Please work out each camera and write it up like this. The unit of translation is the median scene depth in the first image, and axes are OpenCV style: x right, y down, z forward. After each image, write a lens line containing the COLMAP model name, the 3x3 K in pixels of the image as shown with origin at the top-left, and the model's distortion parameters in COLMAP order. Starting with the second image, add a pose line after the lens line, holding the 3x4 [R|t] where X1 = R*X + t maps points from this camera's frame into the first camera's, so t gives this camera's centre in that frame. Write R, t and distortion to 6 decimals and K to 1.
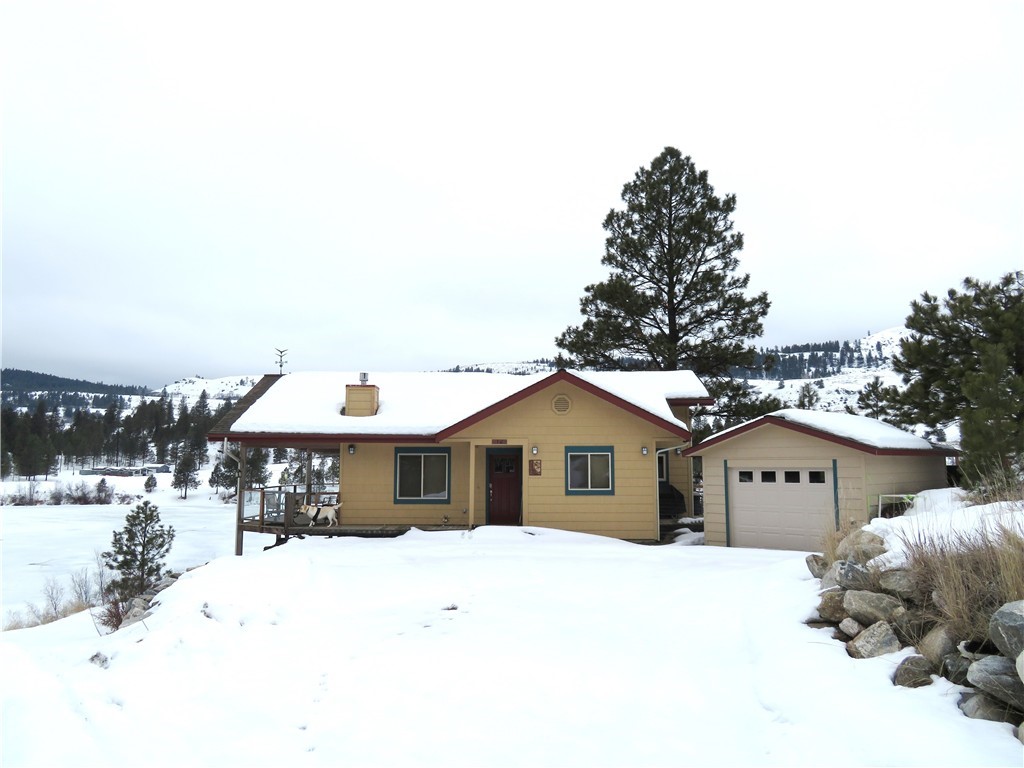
lens RADIAL K [[738.5, 0, 508.7], [0, 738.5, 386.7], [0, 0, 1]] dist [-0.005193, -0.000514]
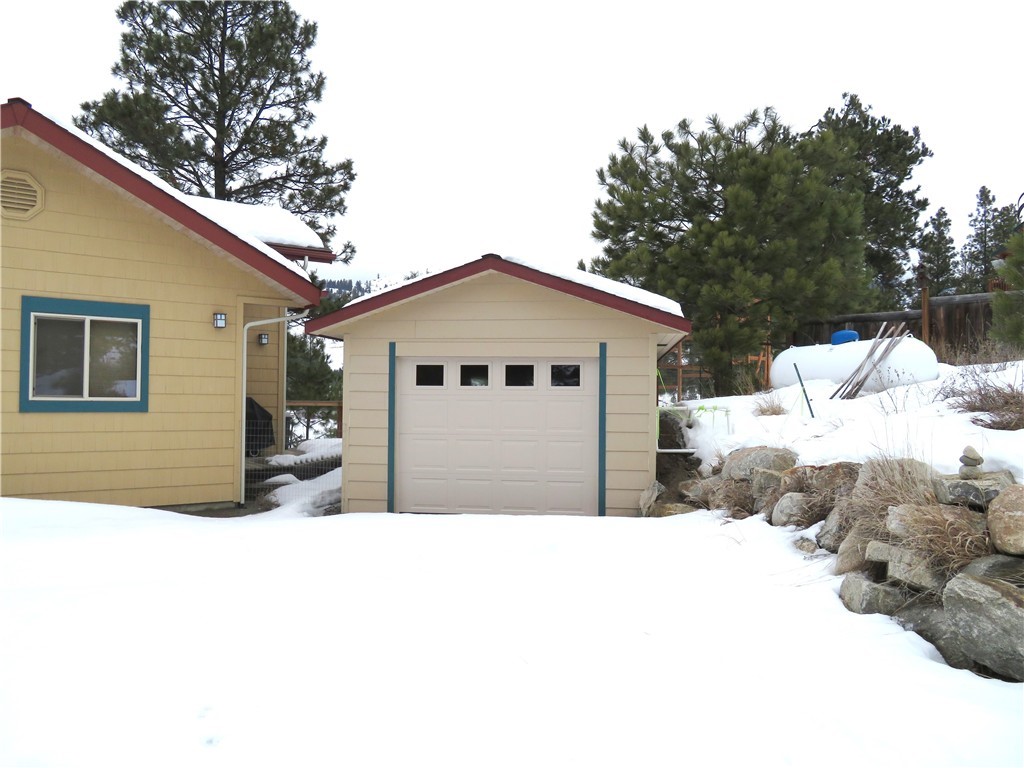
lens RADIAL K [[738.5, 0, 508.7], [0, 738.5, 386.7], [0, 0, 1]] dist [-0.005193, -0.000514]
pose [[0.802330, 0.020723, 0.596521, 0.025559], [-0.075815, 0.994841, 0.067412, 0.042668], [-0.592047, -0.099312, 0.799761, 0.257768]]
